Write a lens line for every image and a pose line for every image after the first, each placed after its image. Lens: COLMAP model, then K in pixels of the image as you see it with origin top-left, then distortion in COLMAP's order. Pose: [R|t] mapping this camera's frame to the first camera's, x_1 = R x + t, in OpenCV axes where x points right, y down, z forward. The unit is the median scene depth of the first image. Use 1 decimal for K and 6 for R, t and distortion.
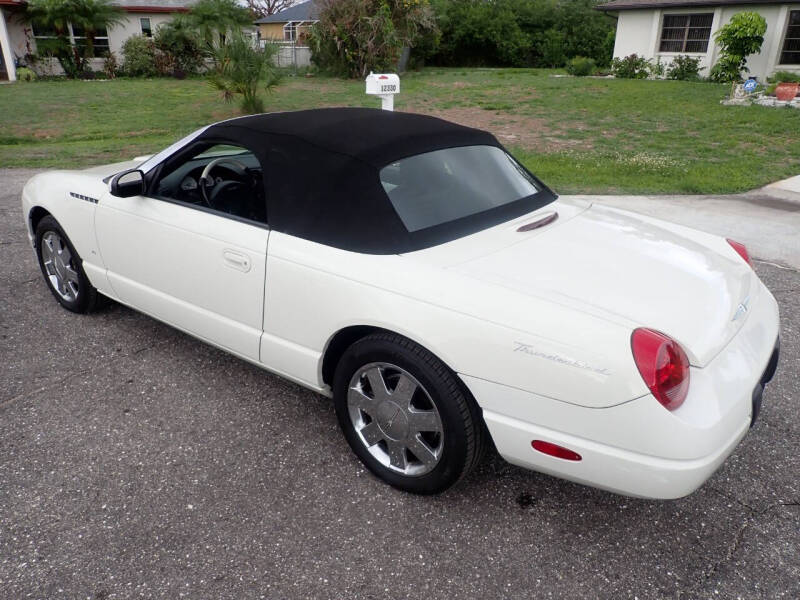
lens RADIAL K [[594.1, 0, 397.2], [0, 594.1, 299.6], [0, 0, 1]] dist [0.002089, -0.003189]
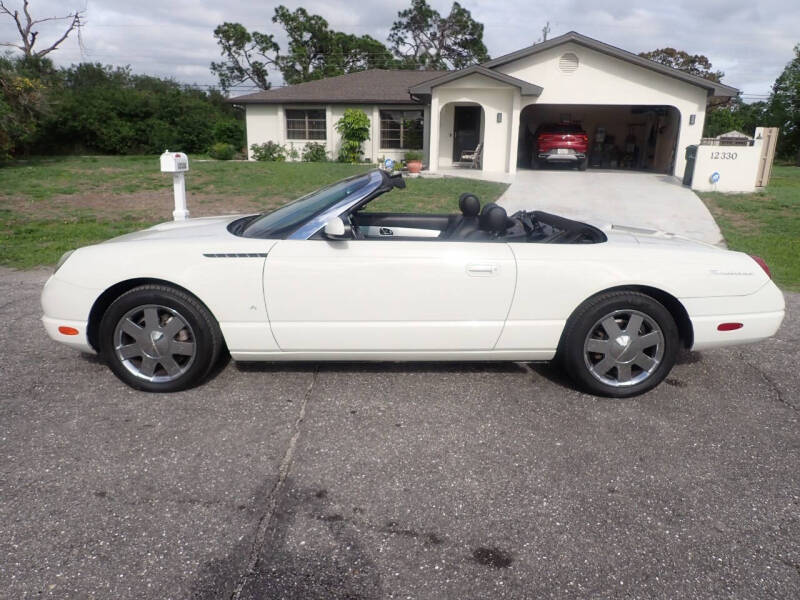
lens RADIAL K [[594.1, 0, 397.2], [0, 594.1, 299.6], [0, 0, 1]] dist [0.002089, -0.003189]
pose [[0.782012, -0.156187, 0.603376, -0.367325], [0.236655, 0.970000, -0.055629, 0.007404], [-0.576586, 0.186294, 0.795514, 0.027054]]
